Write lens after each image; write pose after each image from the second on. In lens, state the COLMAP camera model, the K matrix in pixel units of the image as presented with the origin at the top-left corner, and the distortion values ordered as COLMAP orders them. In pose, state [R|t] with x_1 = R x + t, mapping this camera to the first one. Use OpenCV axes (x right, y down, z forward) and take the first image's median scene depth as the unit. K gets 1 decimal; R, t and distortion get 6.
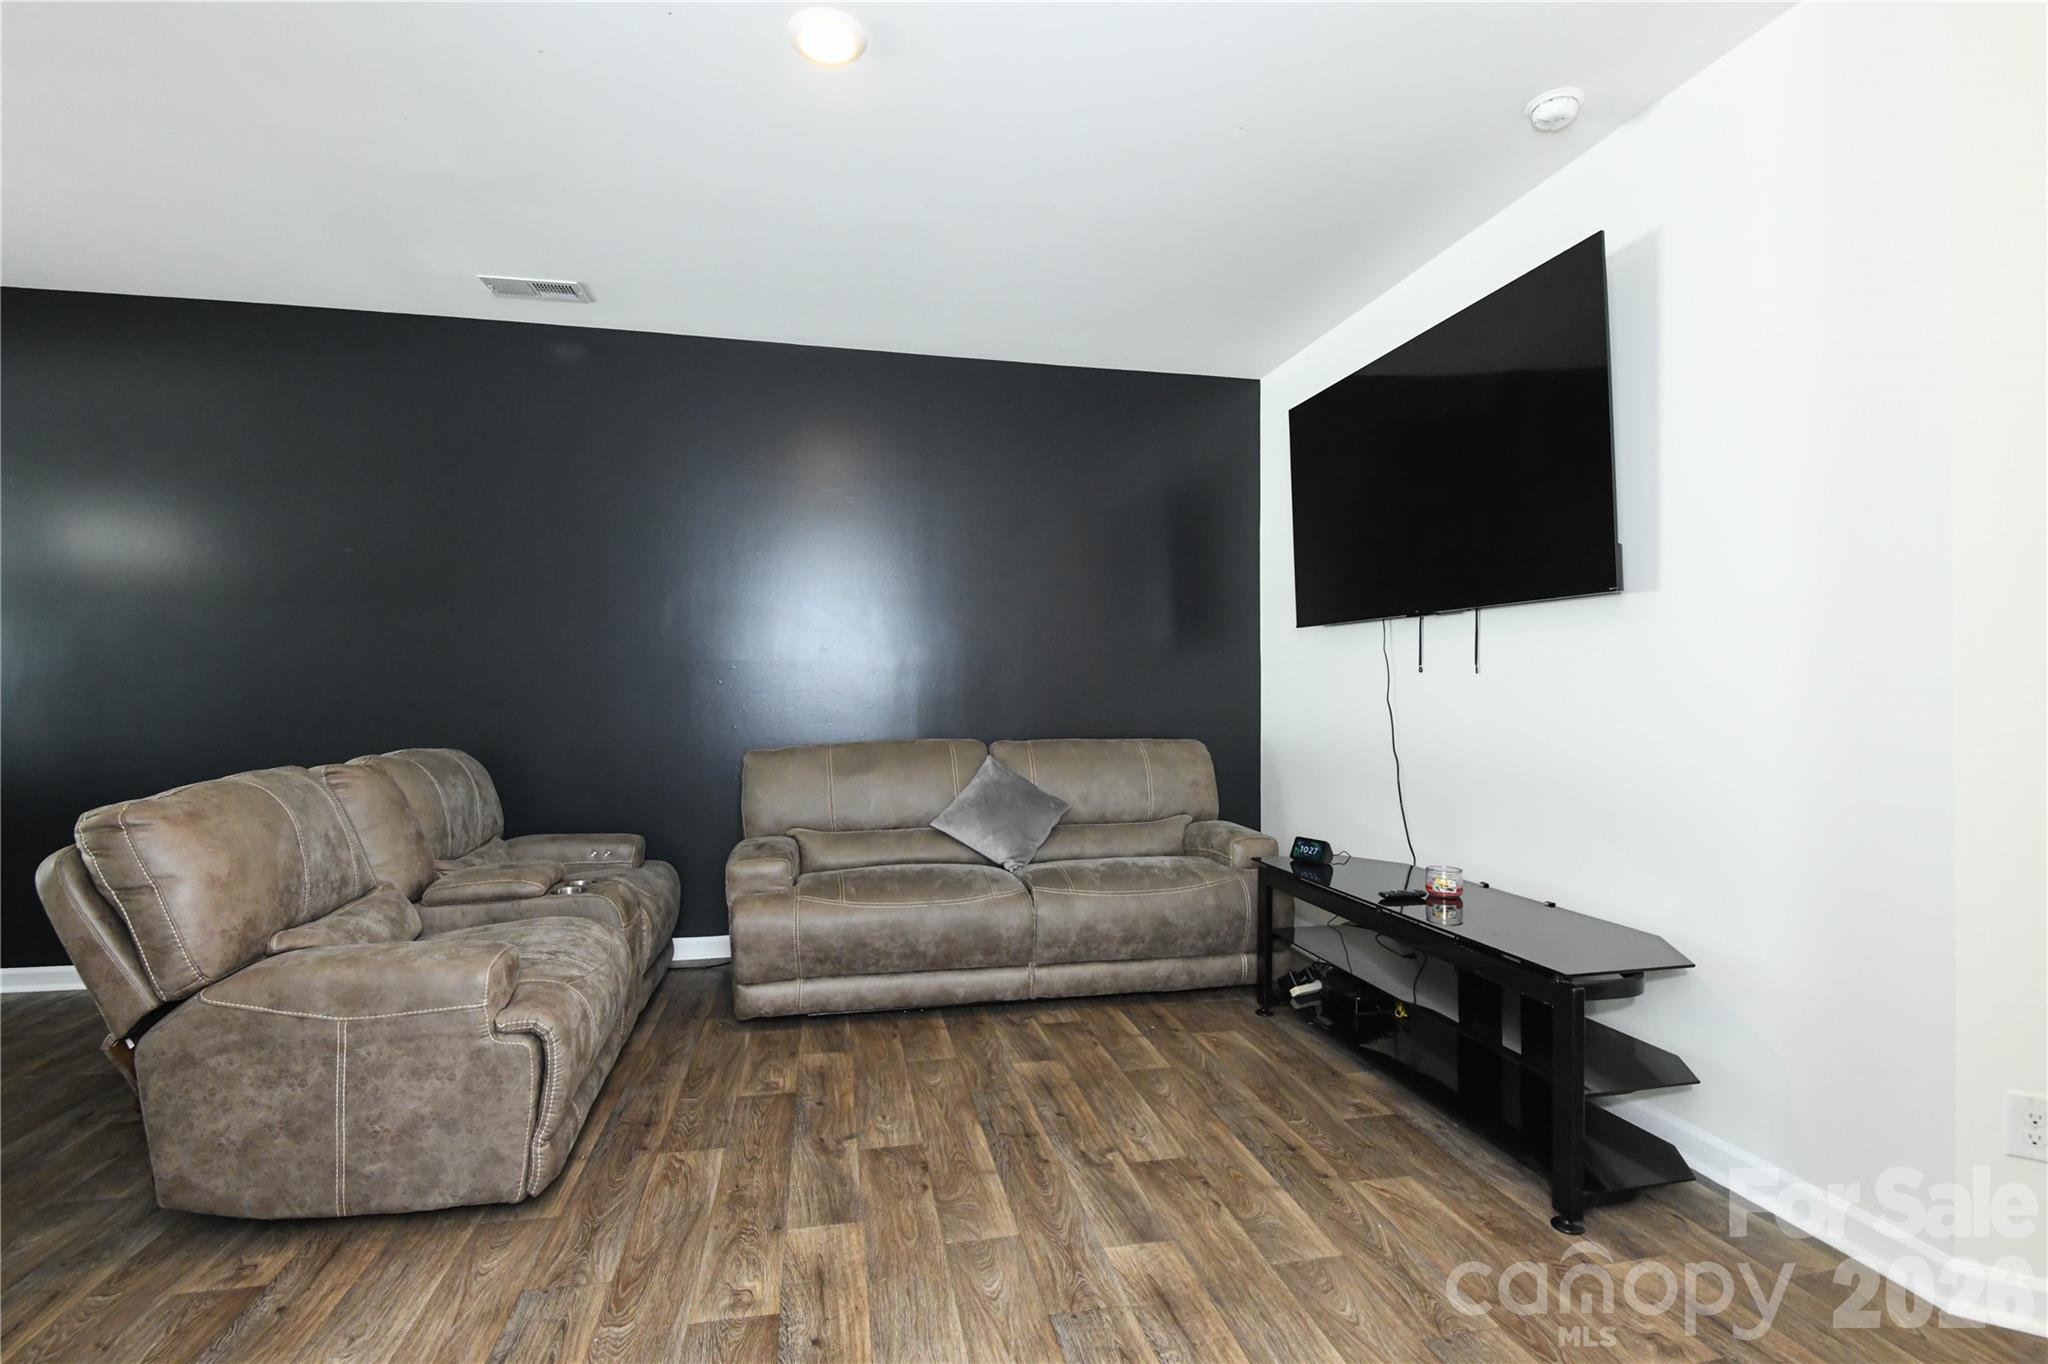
lens RADIAL K [[942.9, 0, 1024.8], [0, 942.9, 687.1], [0, 0, 1]] dist [0.009986, -0.015538]
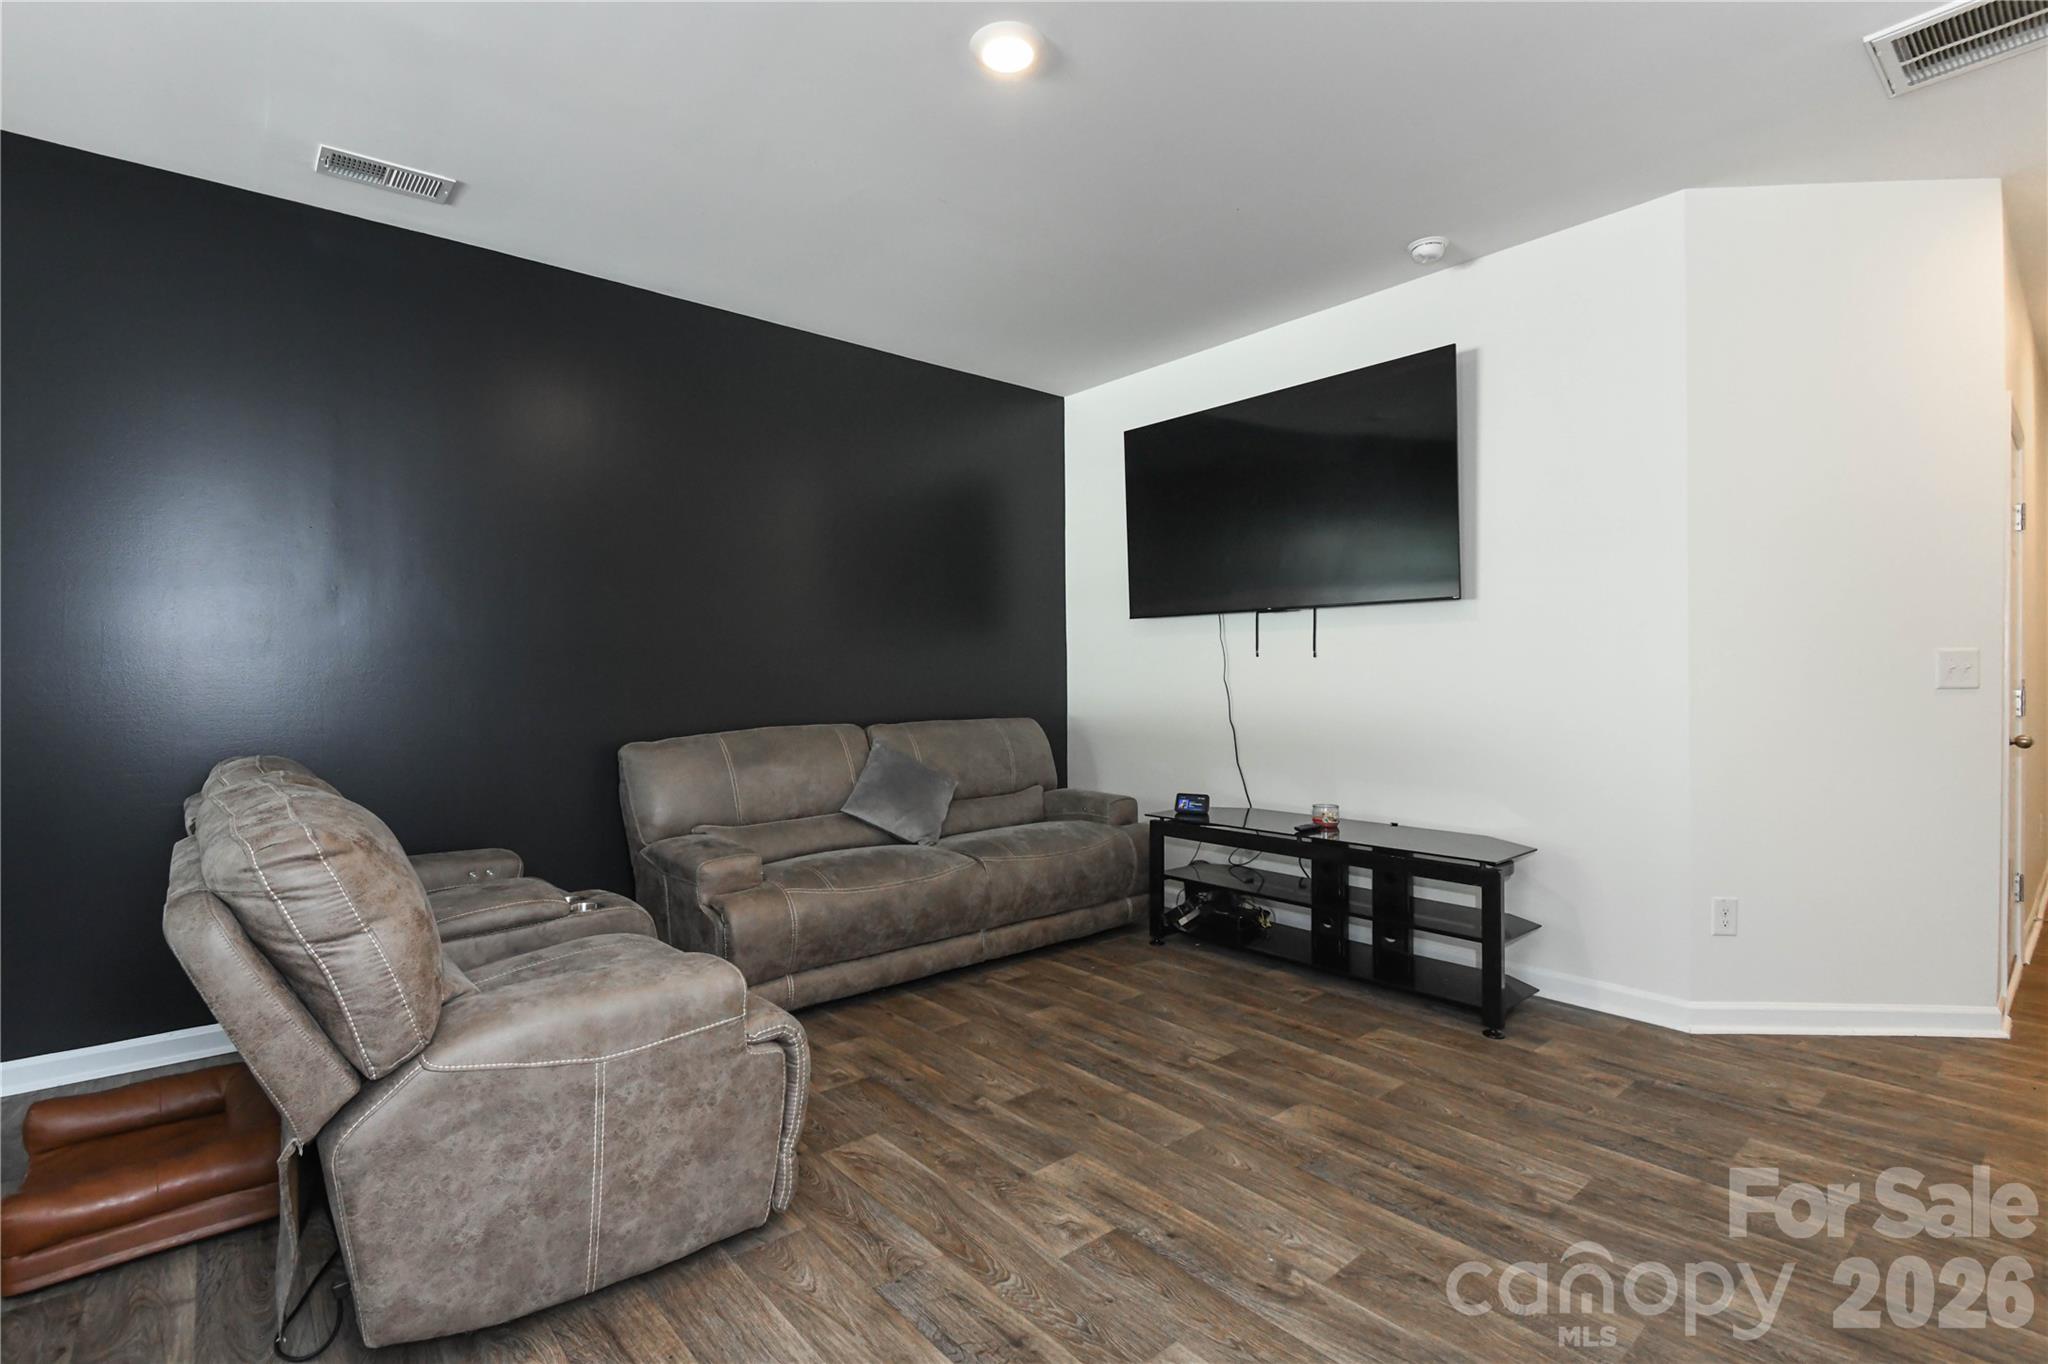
lens RADIAL K [[941.7, 0, 1024.0], [0, 941.7, 682.0], [0, 0, 1]] dist [0.023991, -0.027975]
pose [[0.878186, -0.011826, 0.478173, -0.631564], [0.008526, 0.999923, 0.009070, 0.004473], [-0.478244, -0.003888, 0.878219, 0.050315]]
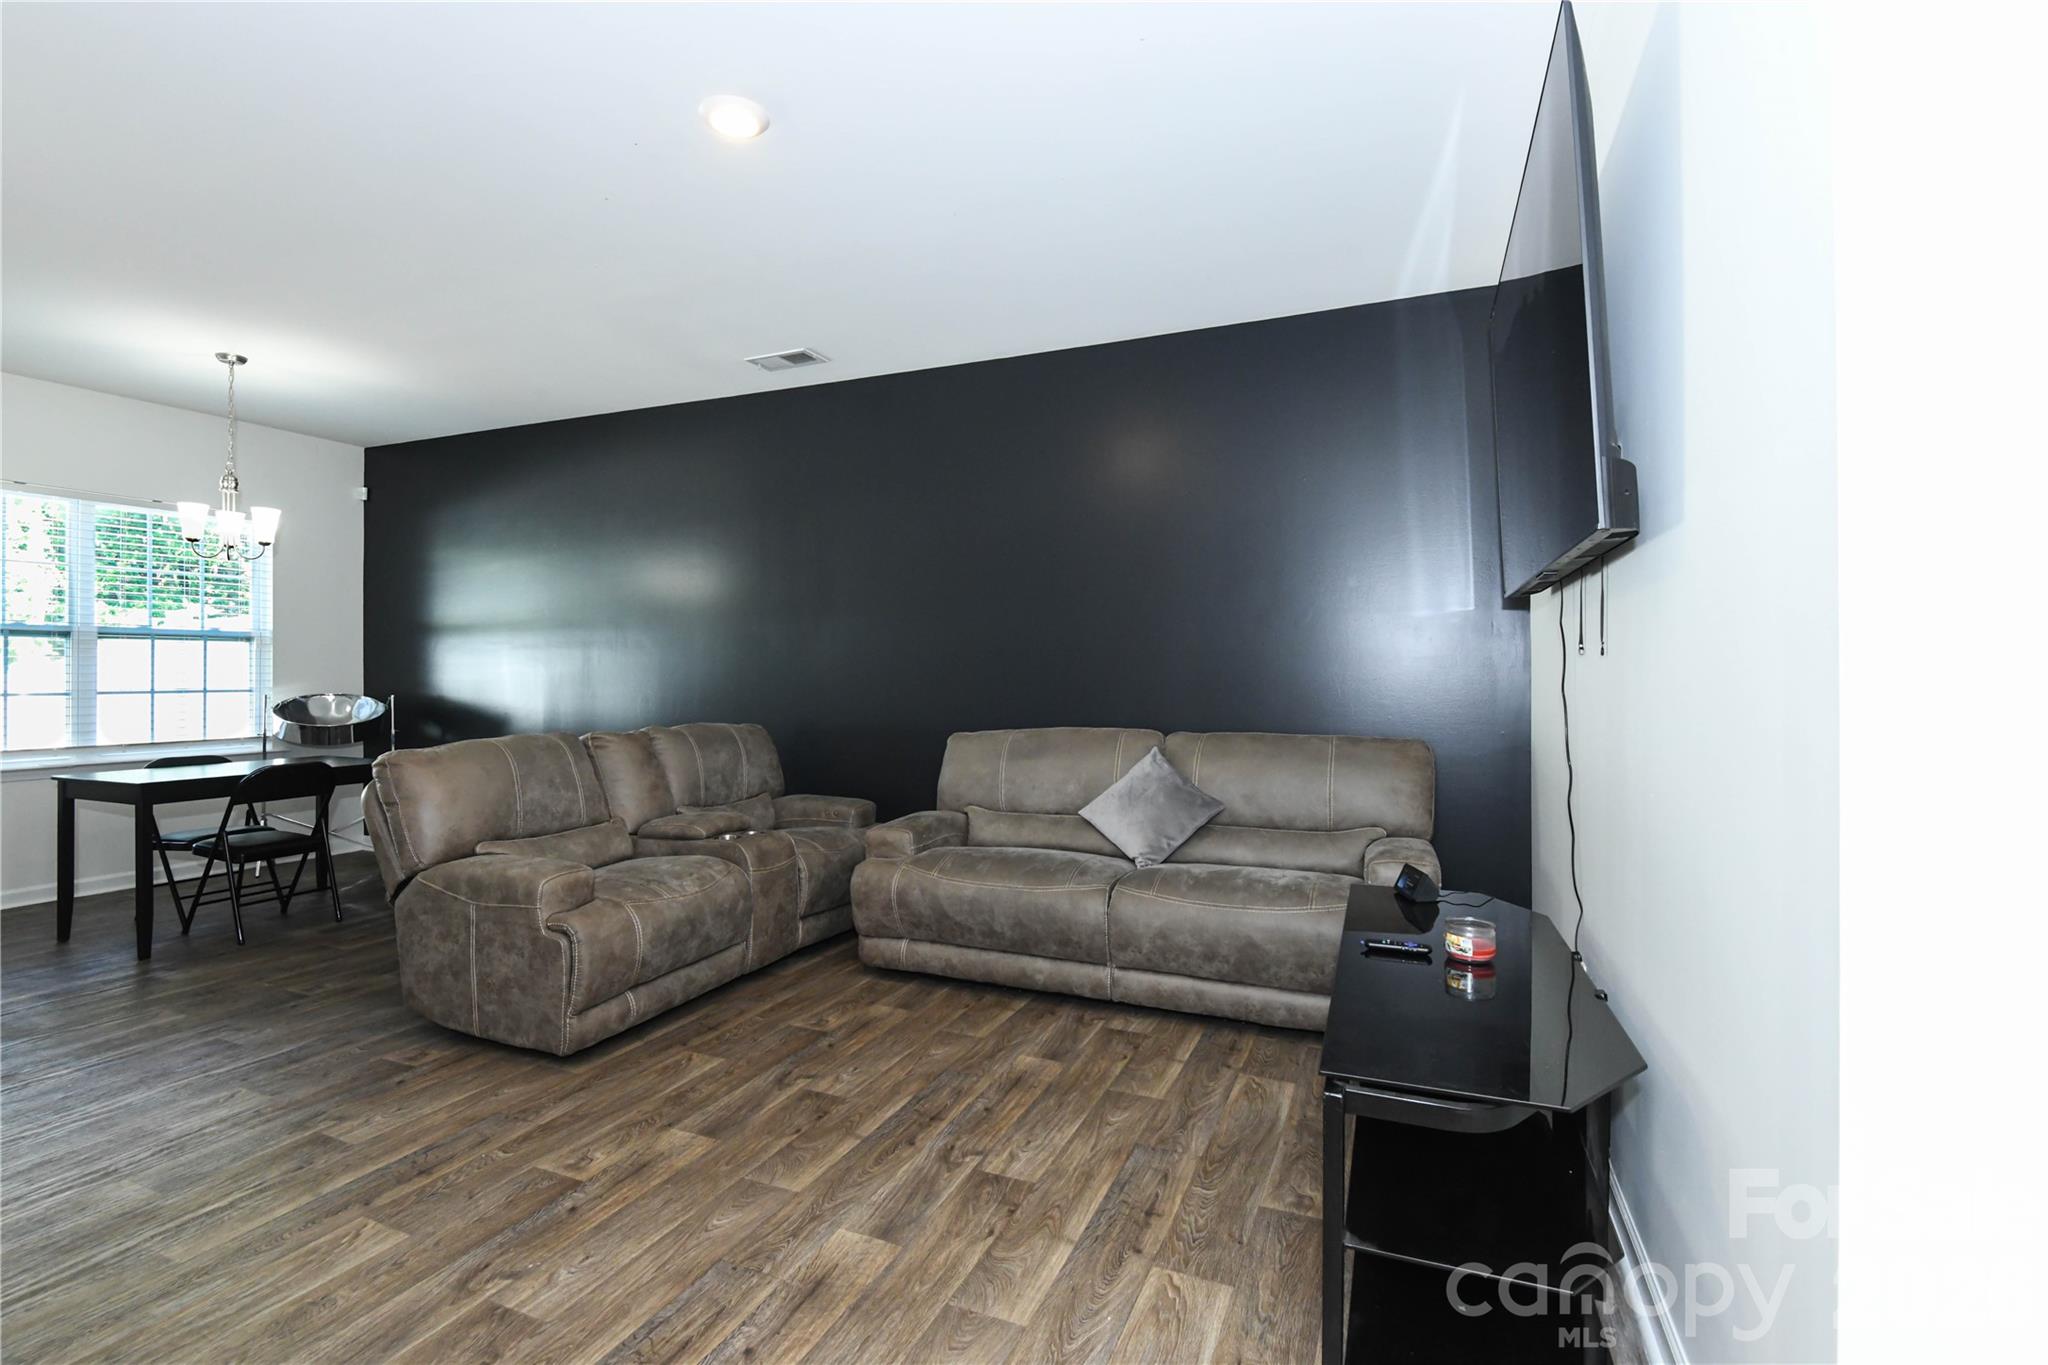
lens RADIAL K [[941.7, 0, 1024.0], [0, 941.7, 682.5], [0, 0, 1]] dist [0.023991, -0.027975]
pose [[0.819574, 0.003451, -0.572964, 0.663436], [0.002606, 0.999949, 0.009751, -0.004087], [0.572968, -0.009485, 0.819523, 0.224867]]
